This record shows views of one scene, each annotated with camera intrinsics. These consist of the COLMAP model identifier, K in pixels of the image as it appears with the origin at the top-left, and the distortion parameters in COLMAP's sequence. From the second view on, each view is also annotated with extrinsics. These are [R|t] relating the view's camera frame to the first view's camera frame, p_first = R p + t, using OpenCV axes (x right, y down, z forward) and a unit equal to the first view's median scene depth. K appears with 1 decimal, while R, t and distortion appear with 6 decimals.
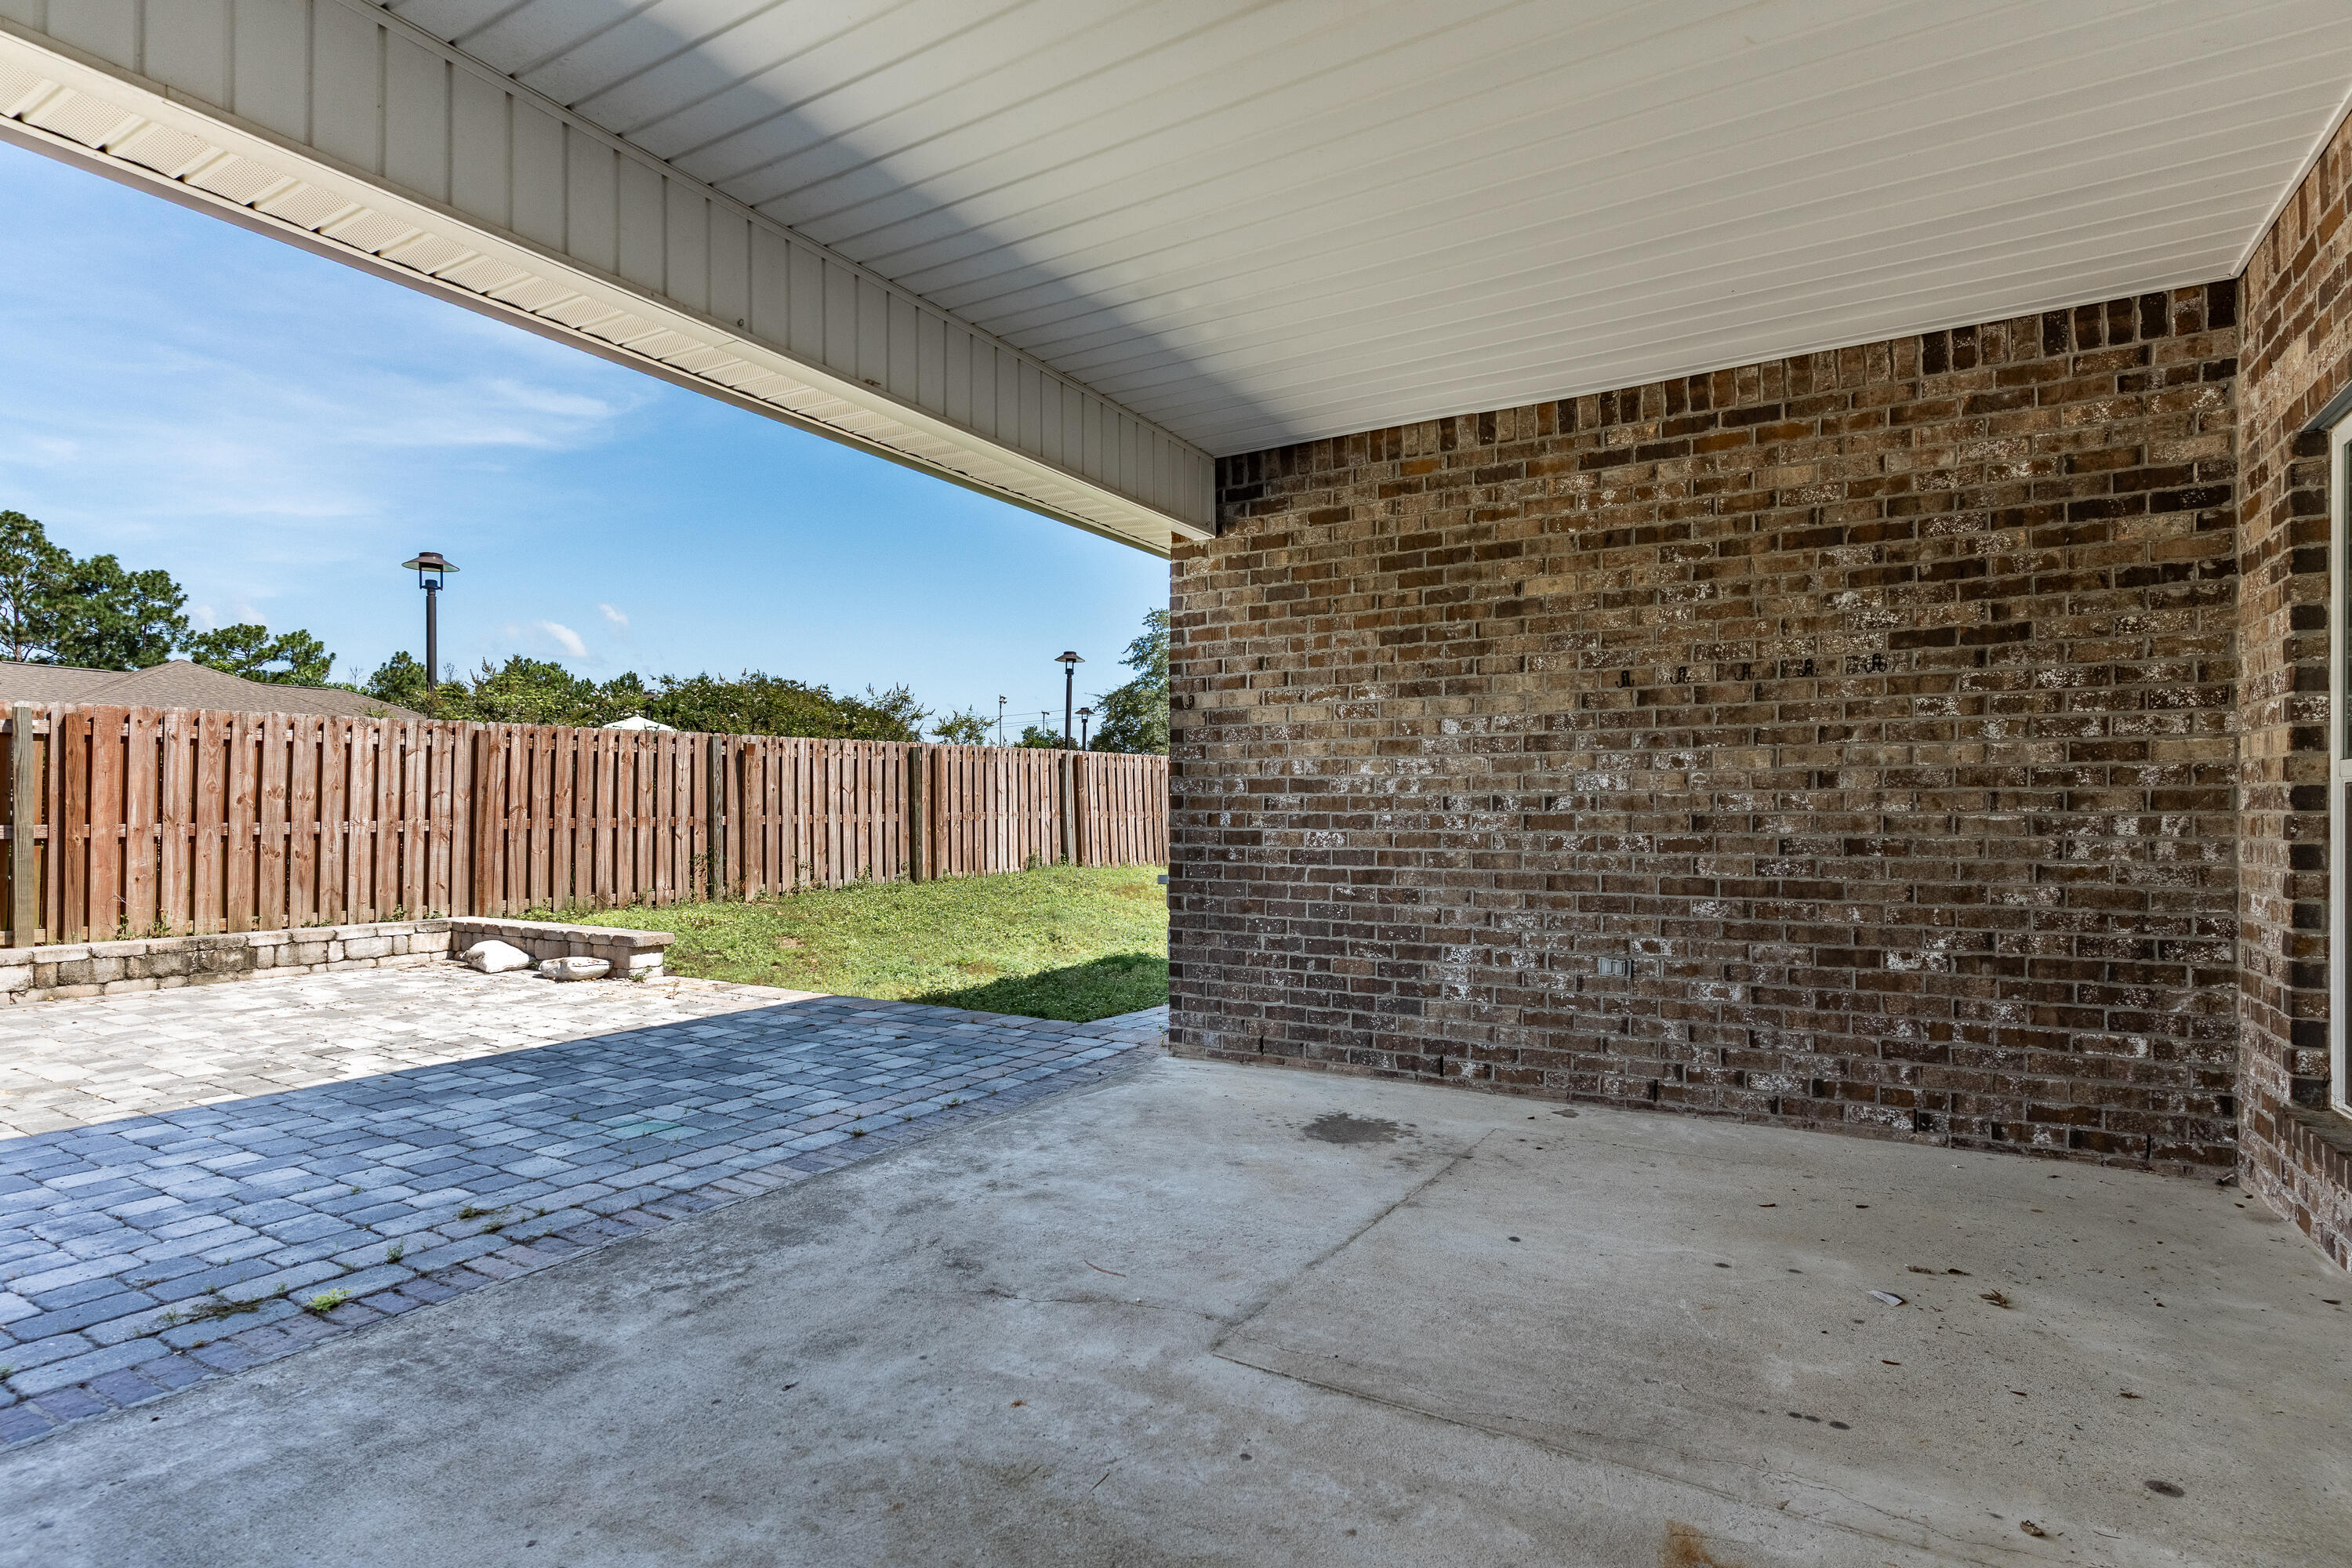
lens RADIAL K [[1088.1, 0, 1171.8], [0, 1088.1, 812.4], [0, 0, 1]] dist [0.000220, 0.000050]
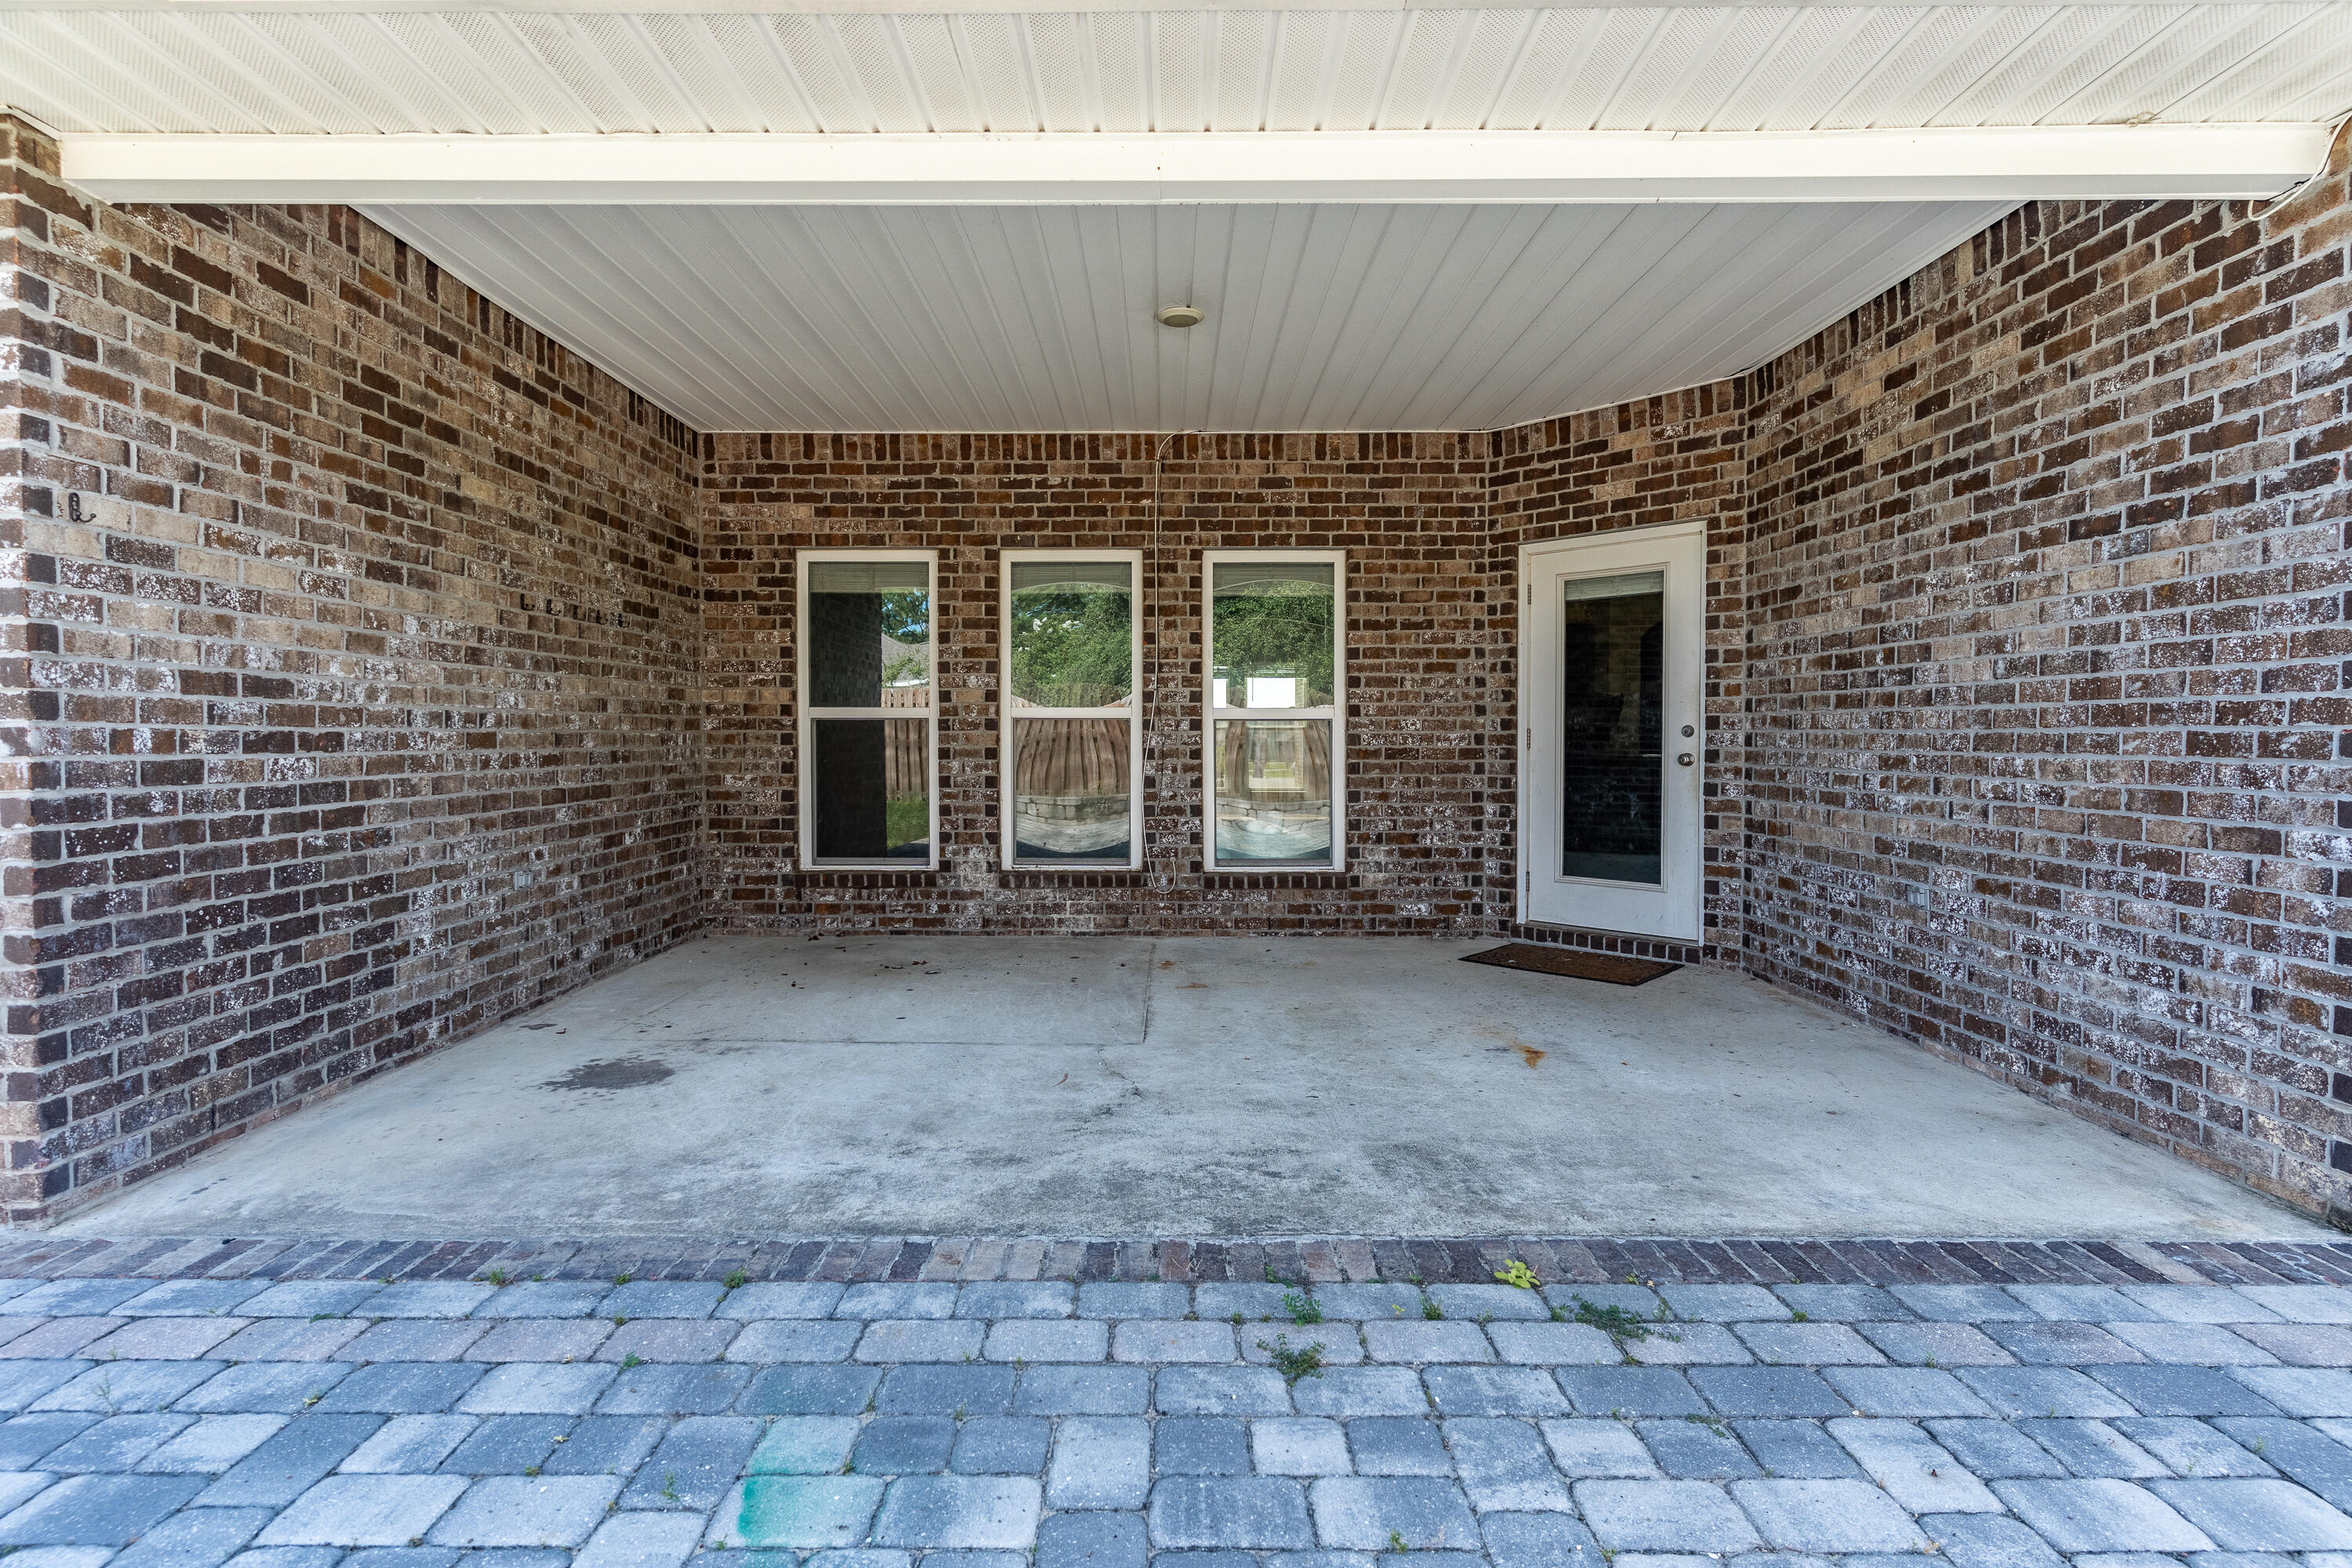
lens RADIAL K [[1130.0, 0, 1175.1], [0, 1130.0, 768.6], [0, 0, 1]] dist [0.000397, 0.000189]
pose [[-0.487885, -0.027628, 0.872471, -0.785233], [-0.003284, 0.999550, 0.029816, 0.002335], [-0.872902, 0.011682, -0.487756, 0.926162]]
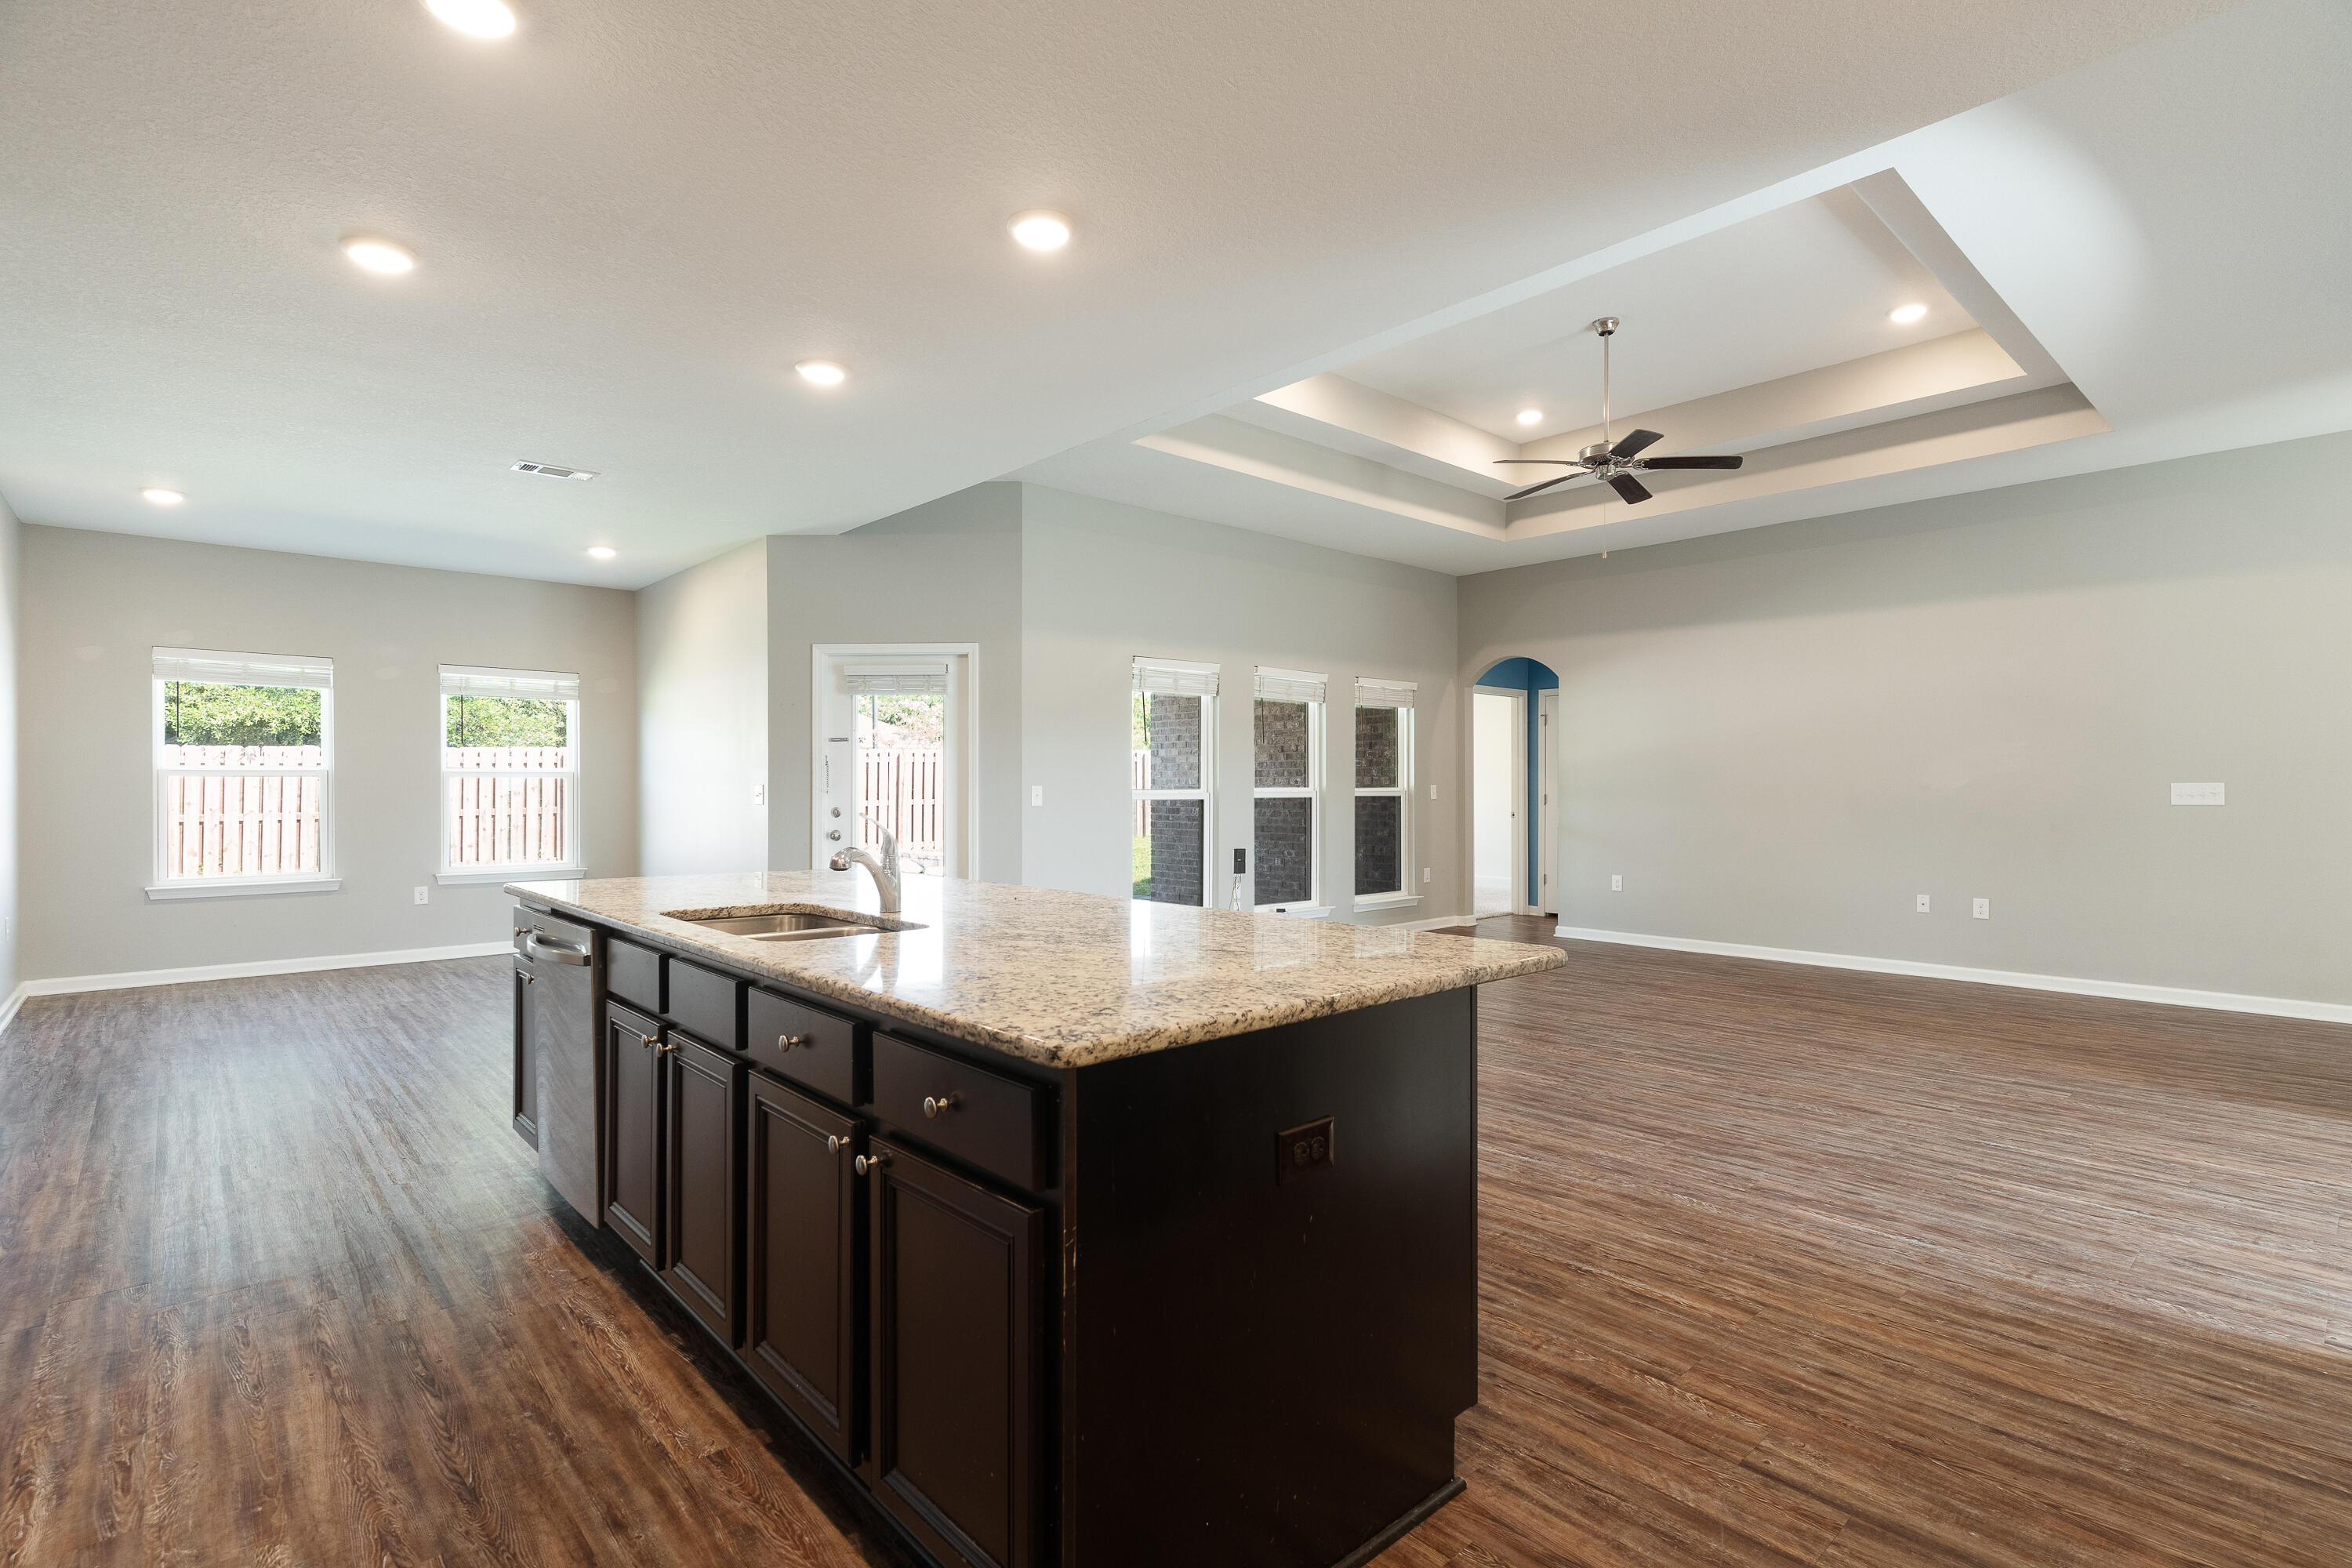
lens RADIAL K [[1119.0, 0, 1183.7], [0, 1119.0, 783.9], [0, 0, 1]] dist [0.002420, 0.000031]
pose [[0.946896, -0.004893, -0.321502, 0.982896], [0.004908, 0.999988, -0.000763, -0.037303], [0.321502, -0.000856, 0.946909, -1.478350]]
